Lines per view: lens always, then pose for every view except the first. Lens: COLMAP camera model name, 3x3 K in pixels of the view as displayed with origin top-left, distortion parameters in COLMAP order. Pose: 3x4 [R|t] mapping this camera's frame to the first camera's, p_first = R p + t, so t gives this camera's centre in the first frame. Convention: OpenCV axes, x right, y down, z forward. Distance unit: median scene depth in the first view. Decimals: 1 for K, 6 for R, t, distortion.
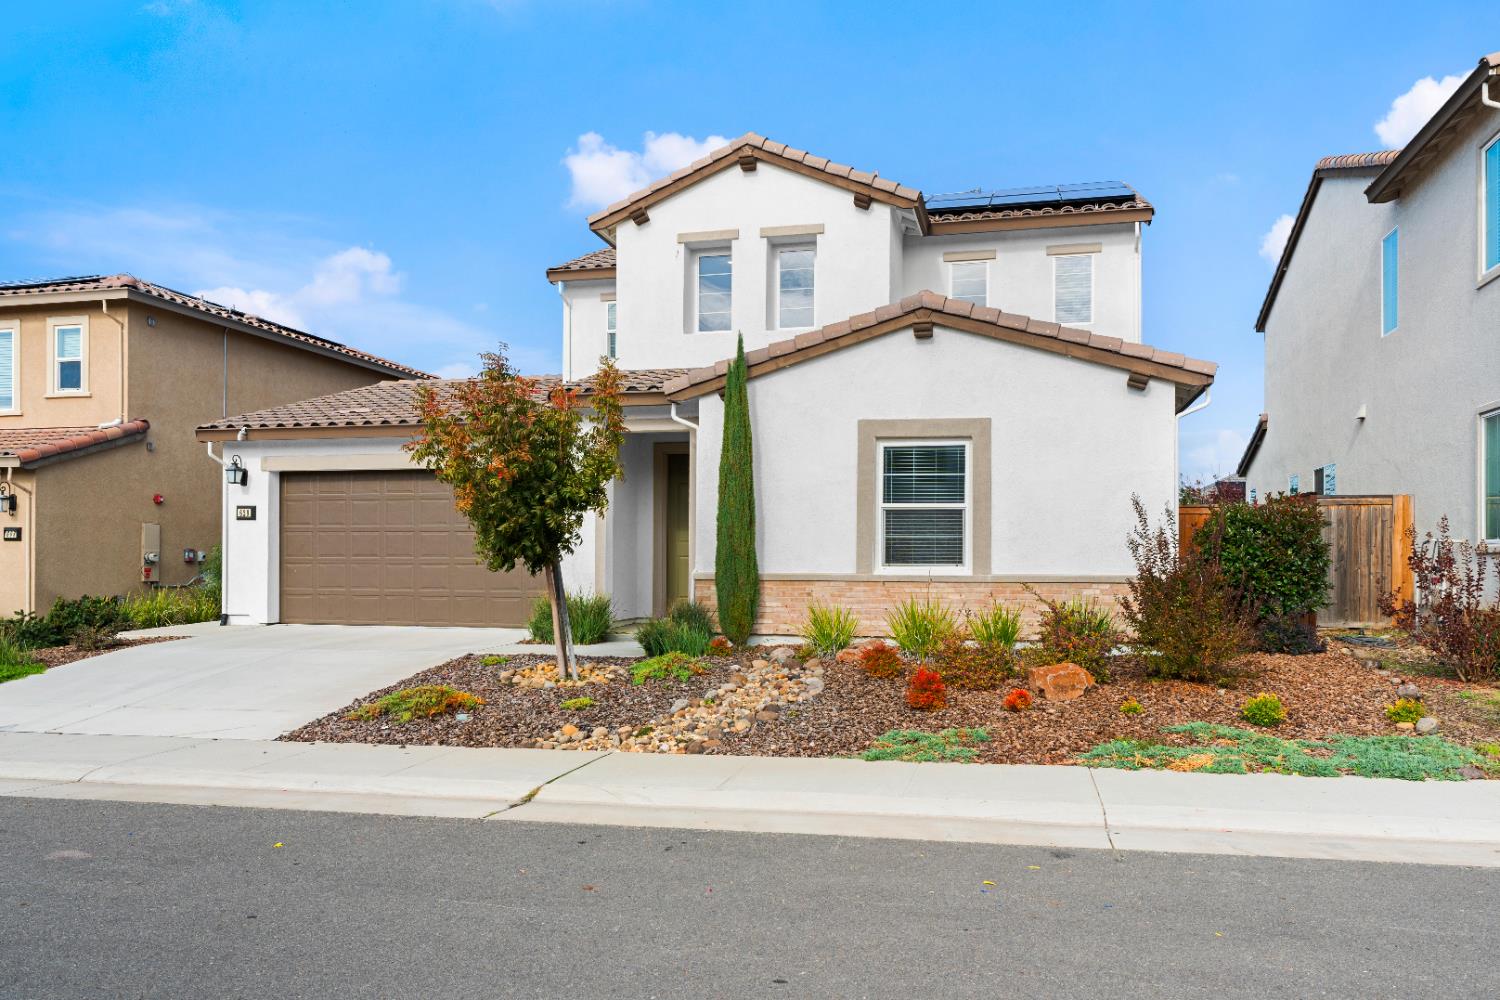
lens RADIAL K [[1029.6, 0, 752.0], [0, 1029.6, 505.2], [0, 0, 1]] dist [-0.000480, 0.000179]
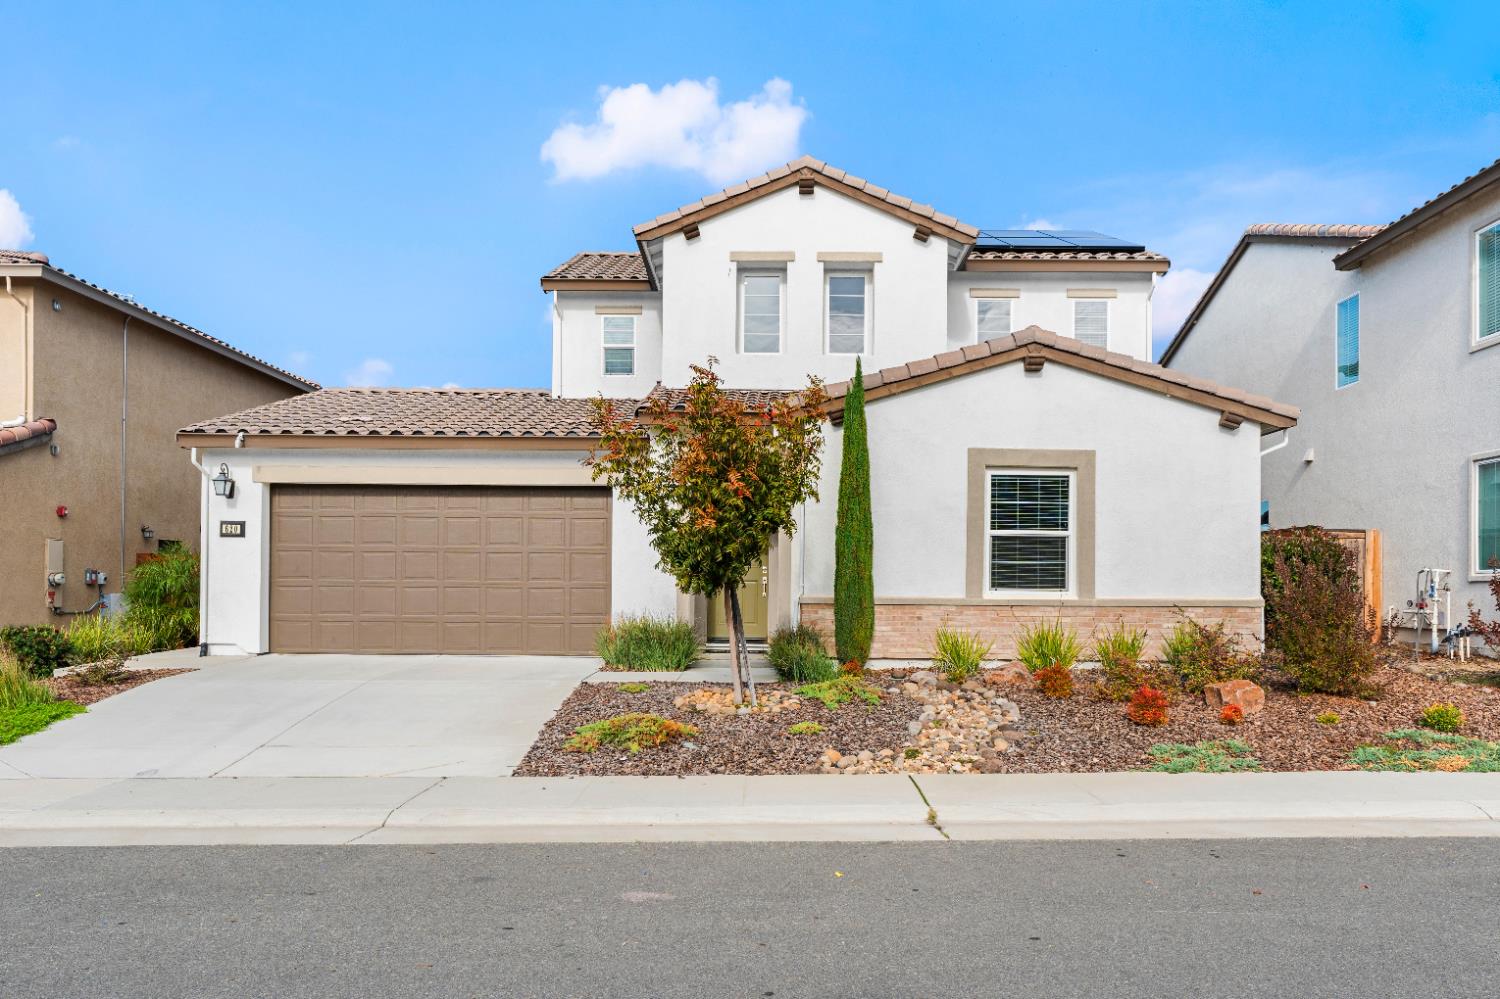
lens RADIAL K [[1054.2, 0, 731.1], [0, 1054.2, 526.8], [0, 0, 1]] dist [0.000086, -0.004350]
pose [[0.975655, 0.017053, 0.218646, -0.300777], [-0.015891, 0.999849, -0.007070, 0.005750], [-0.218734, 0.003423, 0.975779, 0.023280]]
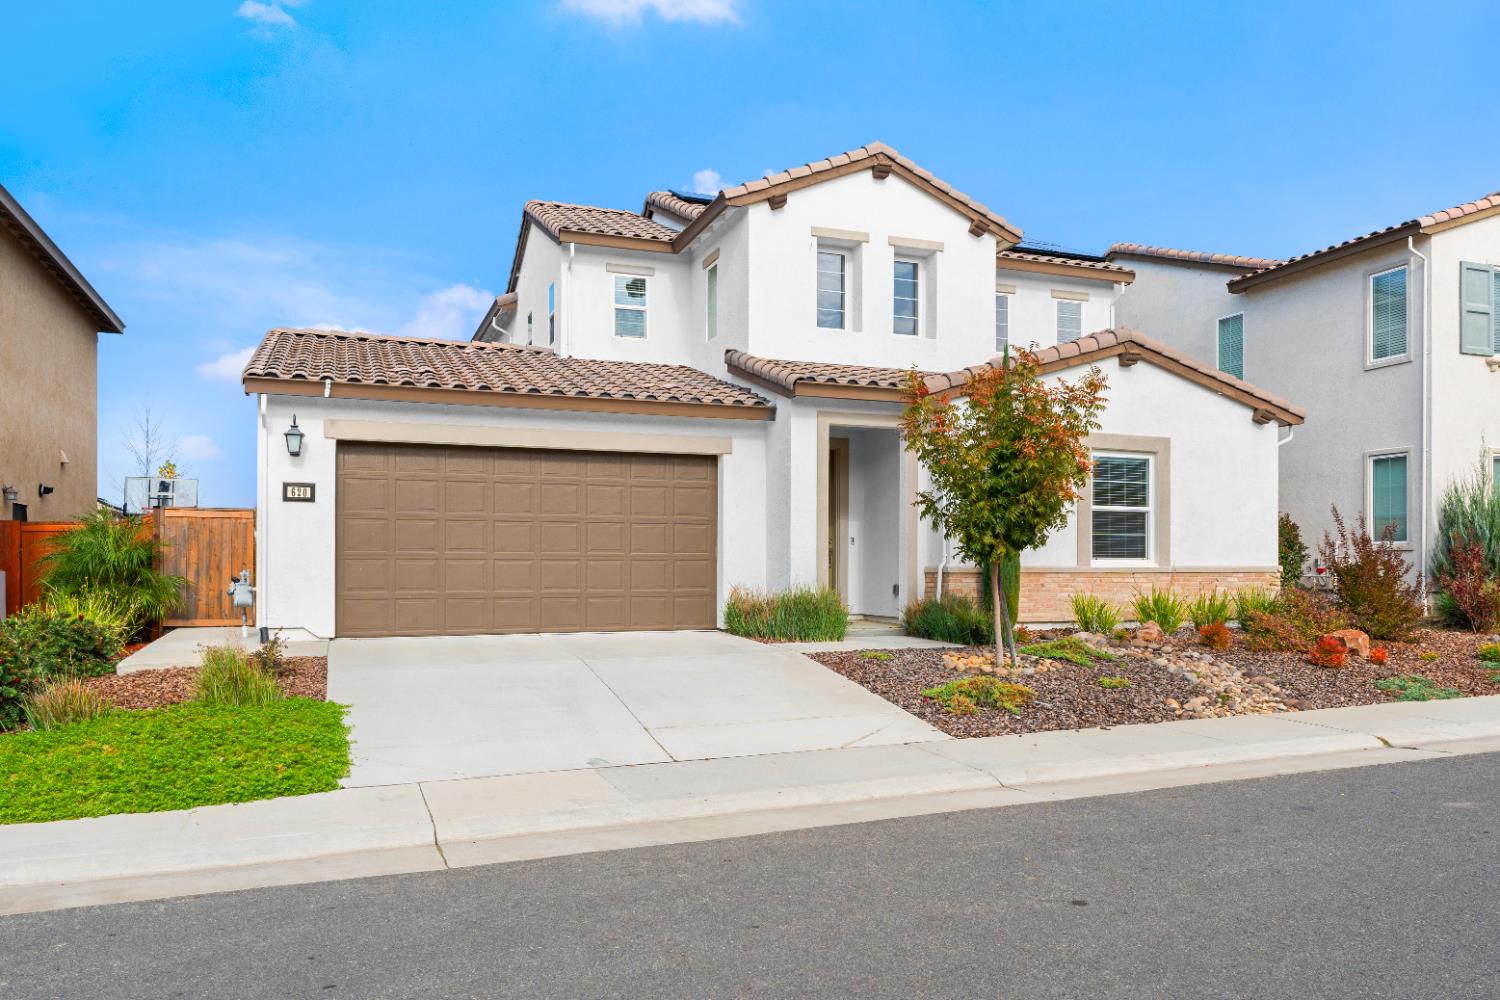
lens RADIAL K [[1097.1, 0, 750.0], [0, 1097.1, 500.0], [0, 0, 1]] dist [0.002601, 0.001760]
pose [[0.824170, 0.031100, 0.565488, -0.745557], [-0.026895, 0.999514, -0.015772, 0.018629], [-0.565704, -0.002210, 0.824606, 0.171890]]
